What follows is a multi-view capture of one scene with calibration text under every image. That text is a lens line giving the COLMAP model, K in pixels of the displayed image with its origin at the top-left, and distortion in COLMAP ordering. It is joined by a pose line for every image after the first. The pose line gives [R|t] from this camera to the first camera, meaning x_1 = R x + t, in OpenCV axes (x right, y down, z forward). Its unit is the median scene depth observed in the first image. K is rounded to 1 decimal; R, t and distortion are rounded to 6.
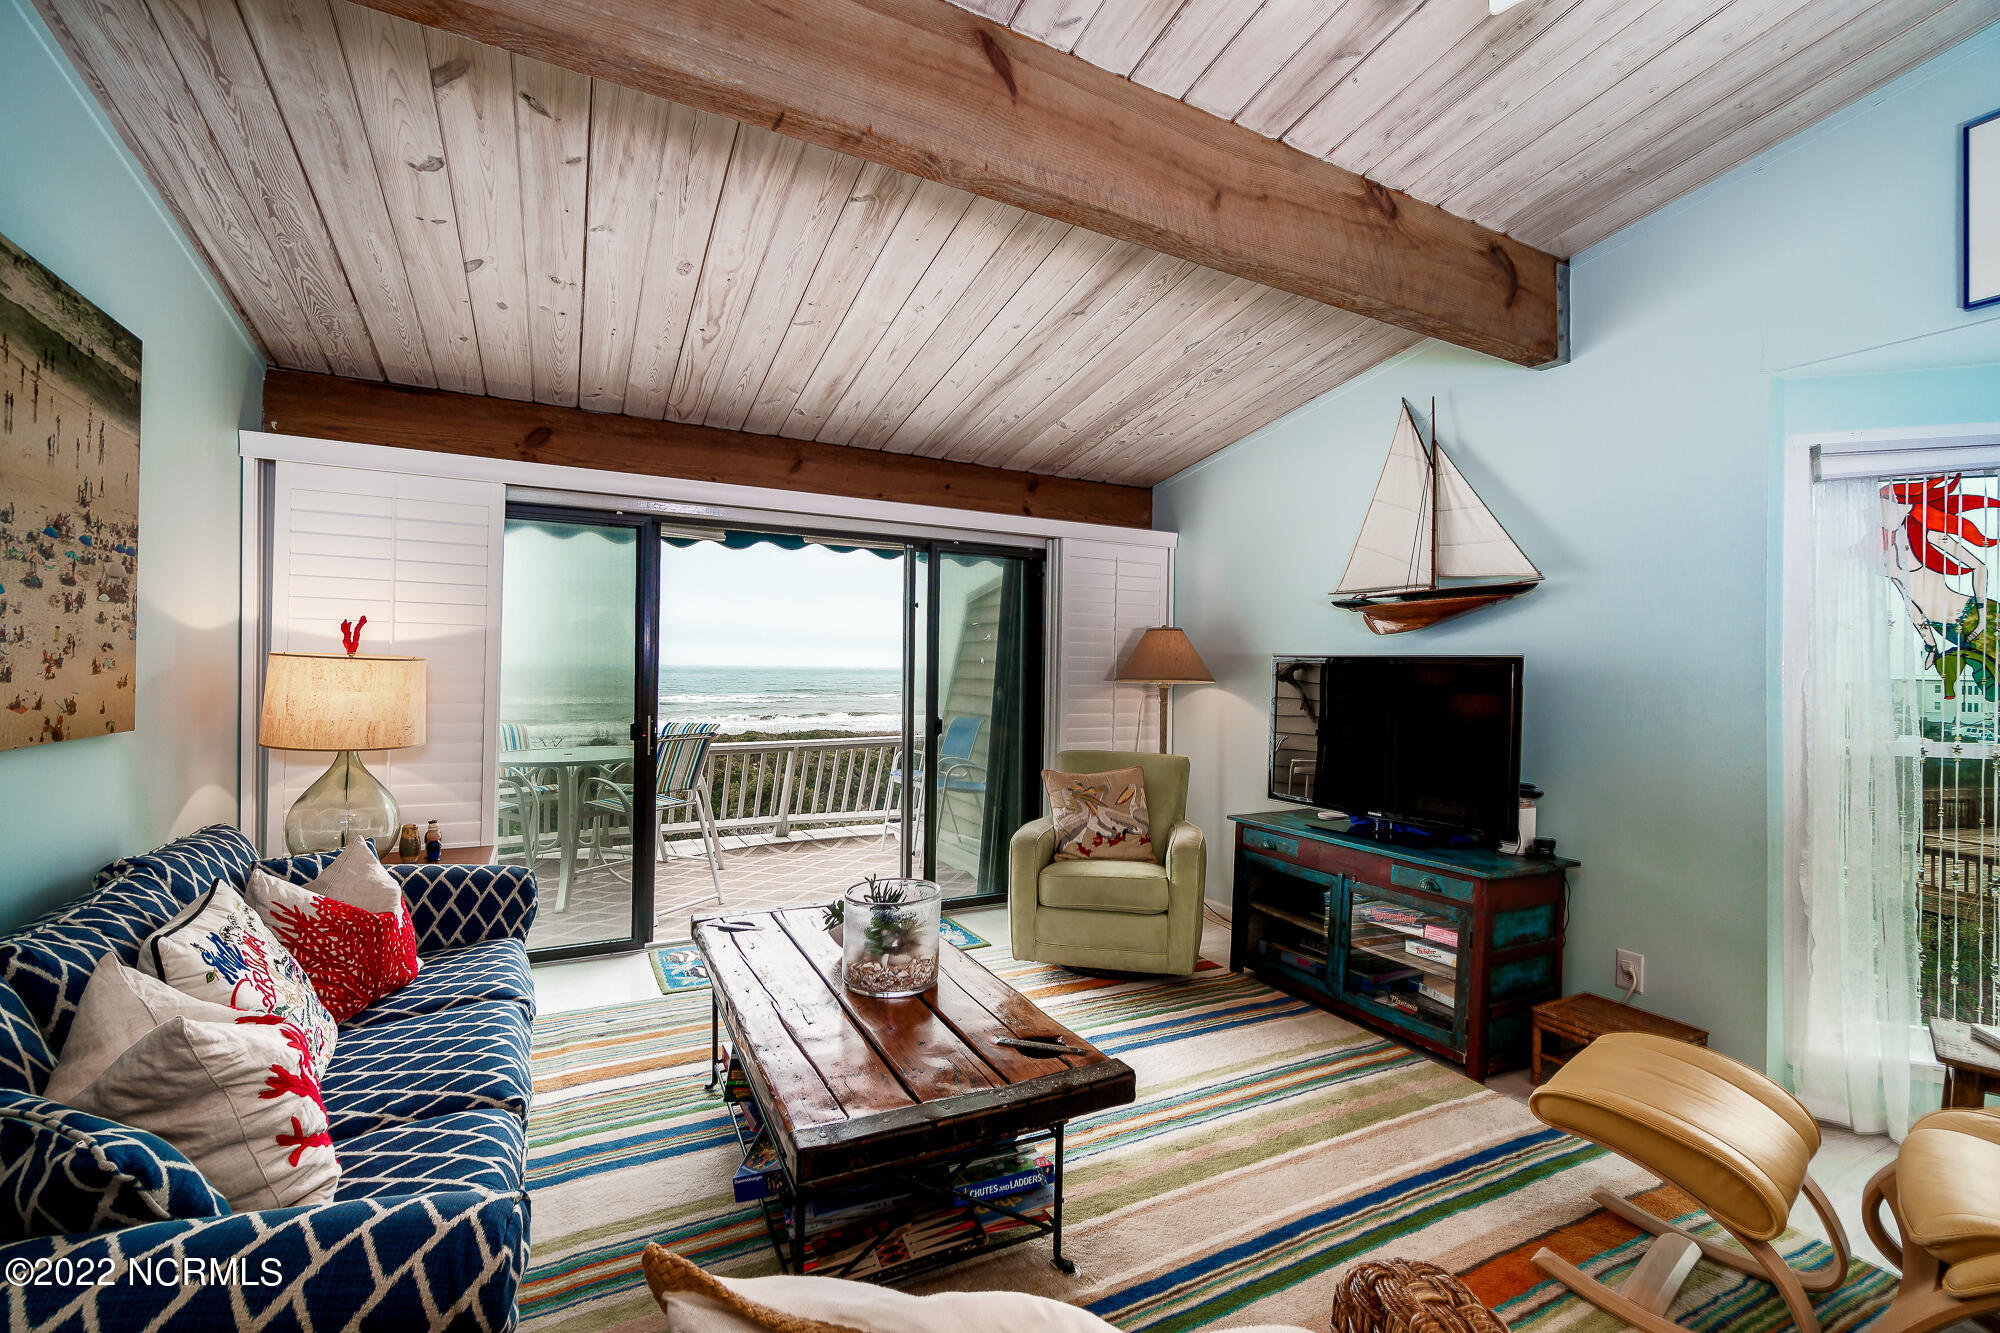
lens RADIAL K [[855.3, 0, 991.2], [0, 855.3, 672.4], [0, 0, 1]] dist [-0.004507, 0.001441]
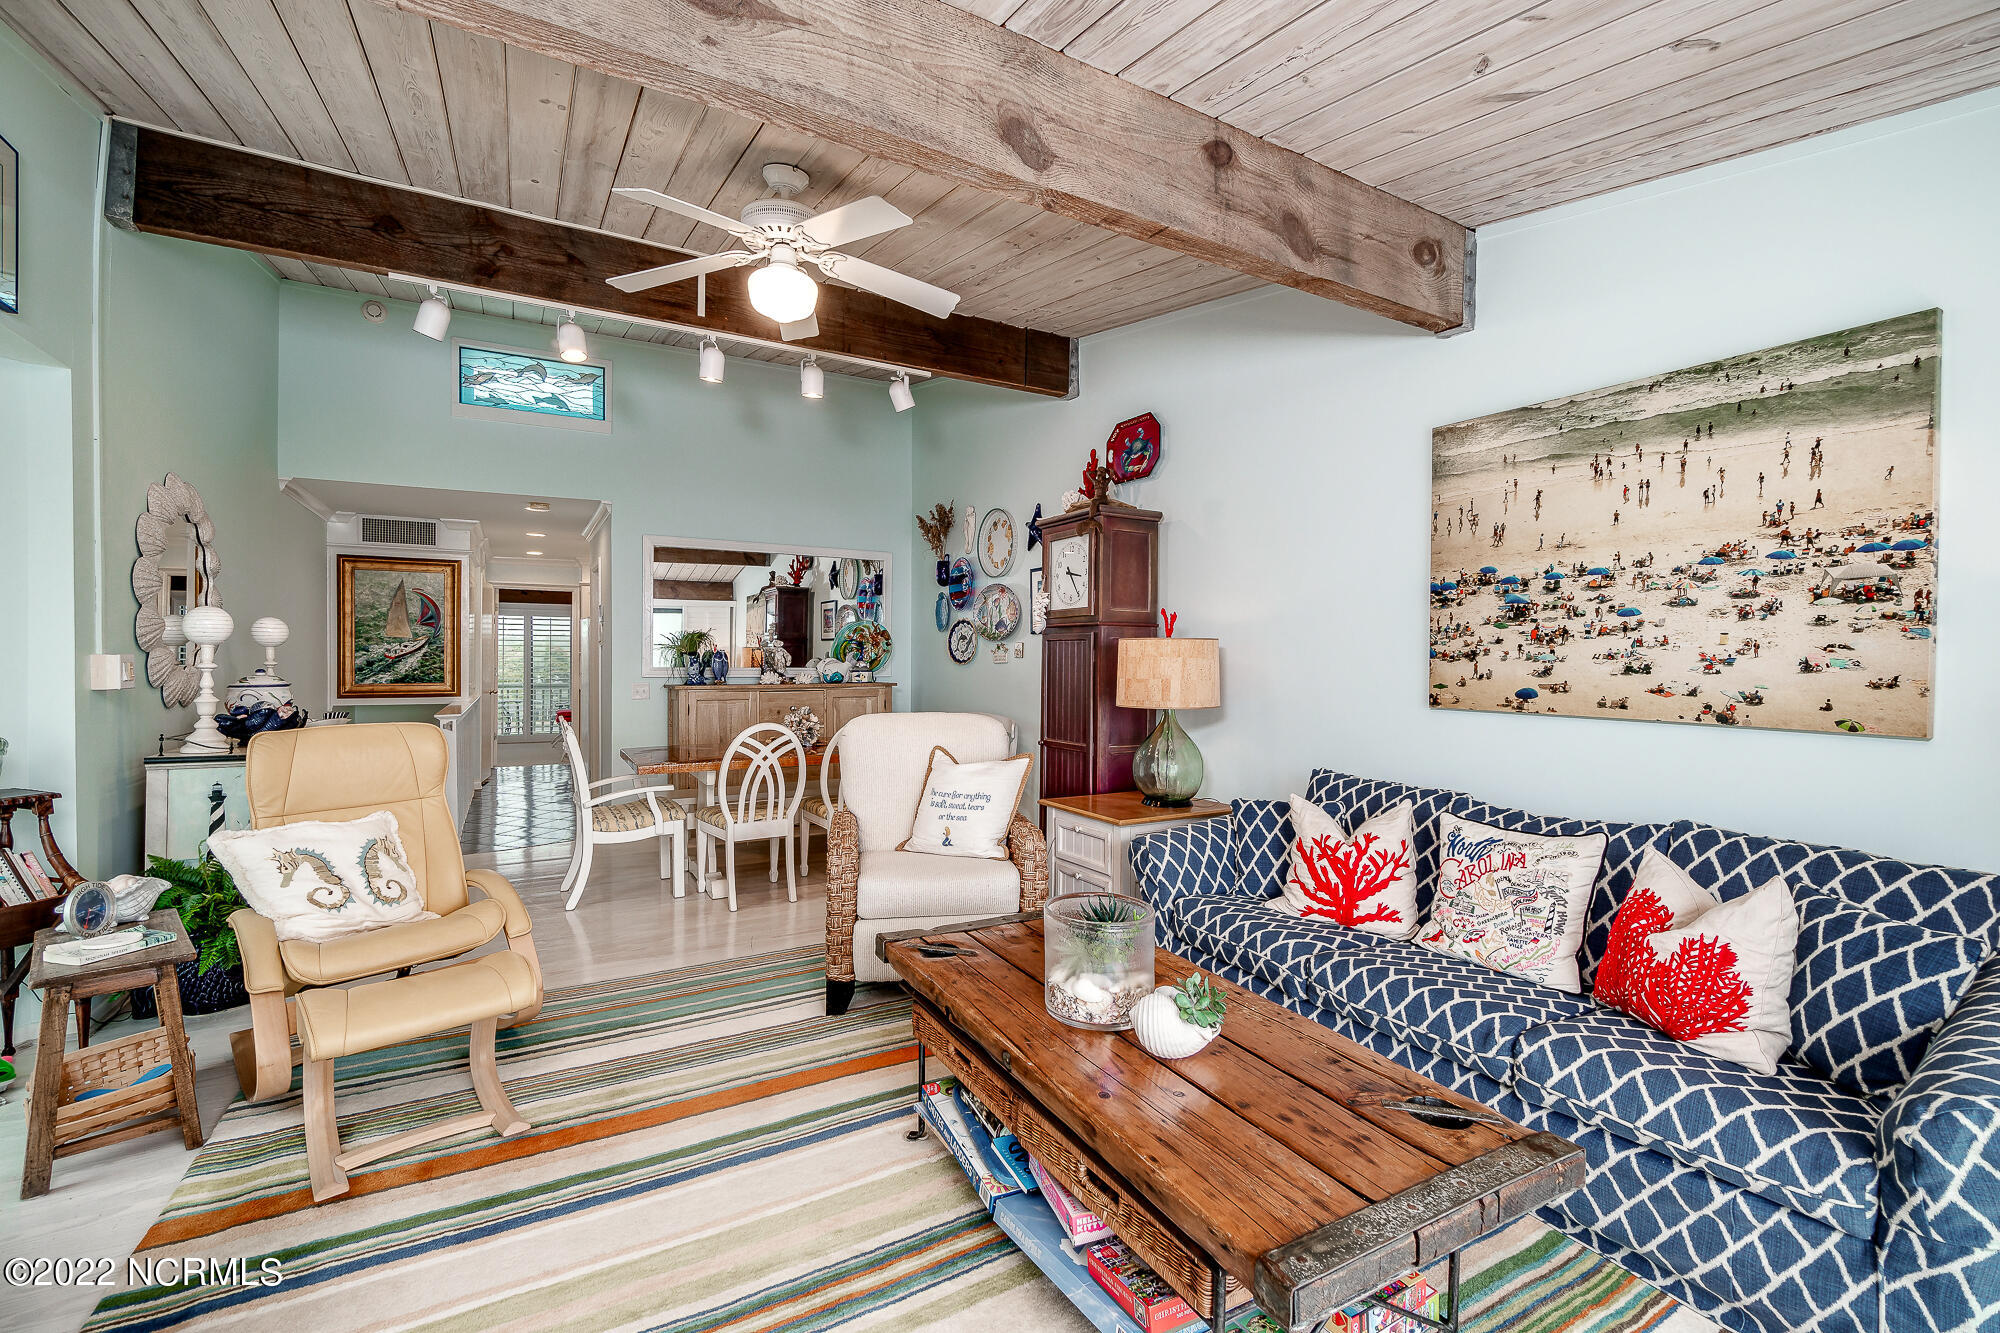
lens RADIAL K [[877.7, 0, 995.2], [0, 877.7, 671.6], [0, 0, 1]] dist [-0.004069, 0.002408]
pose [[-0.999151, -0.018692, -0.036722, 0.020262], [-0.019695, 0.999437, 0.027164, -0.006981], [0.036194, 0.027864, -0.998956, 1.424529]]
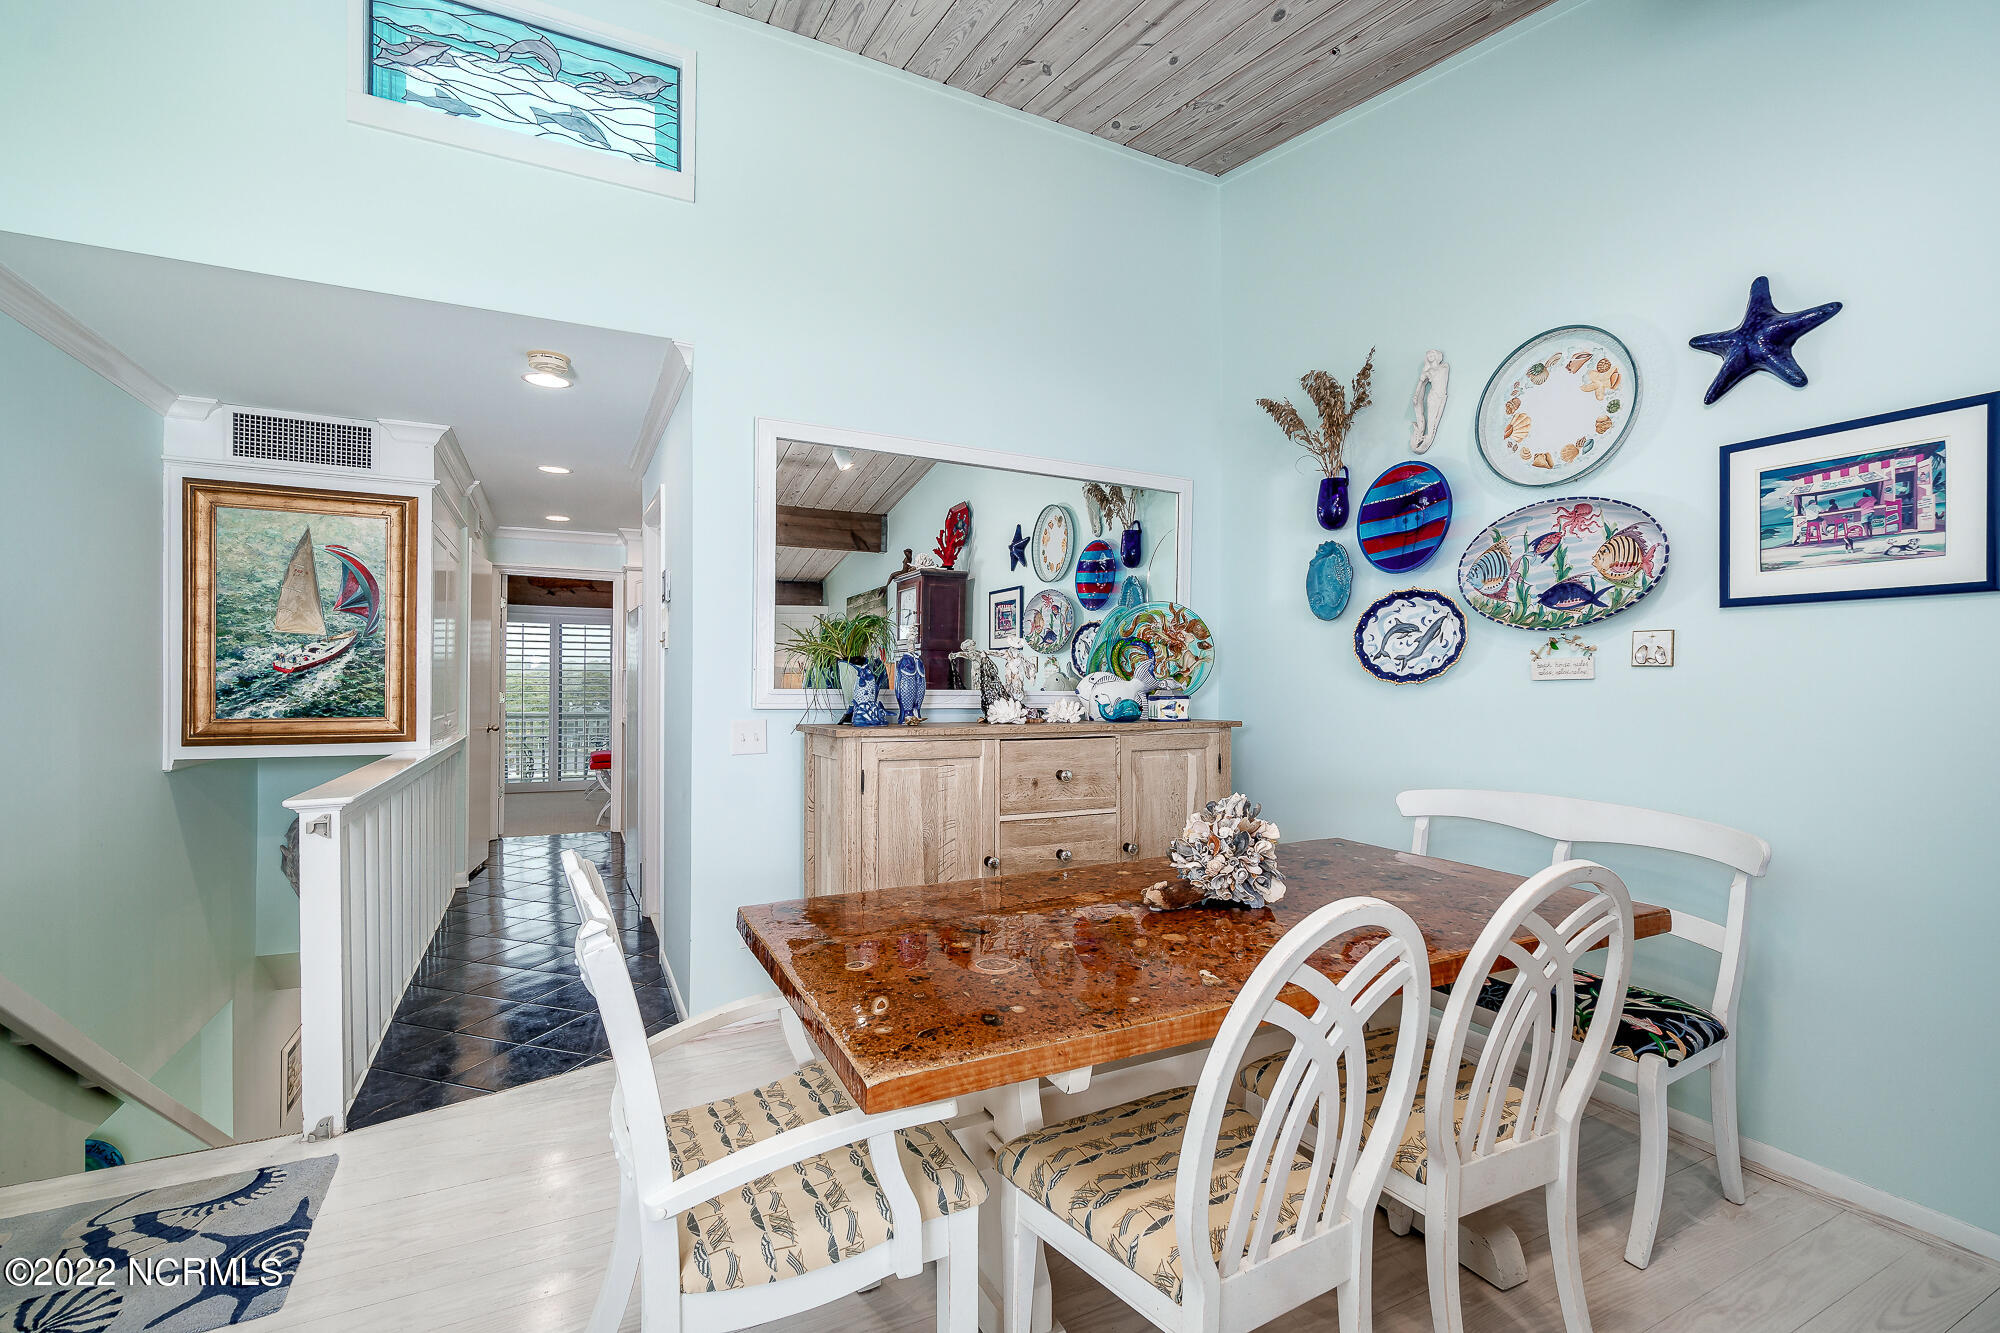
lens RADIAL K [[877.7, 0, 992.7], [0, 877.7, 689.6], [0, 0, 1]] dist [-0.004069, 0.002408]
pose [[-0.999764, -0.021102, 0.005075, 0.512678], [-0.021007, 0.999617, 0.018029, 0.033888], [-0.005453, 0.017918, -0.999825, 0.294614]]
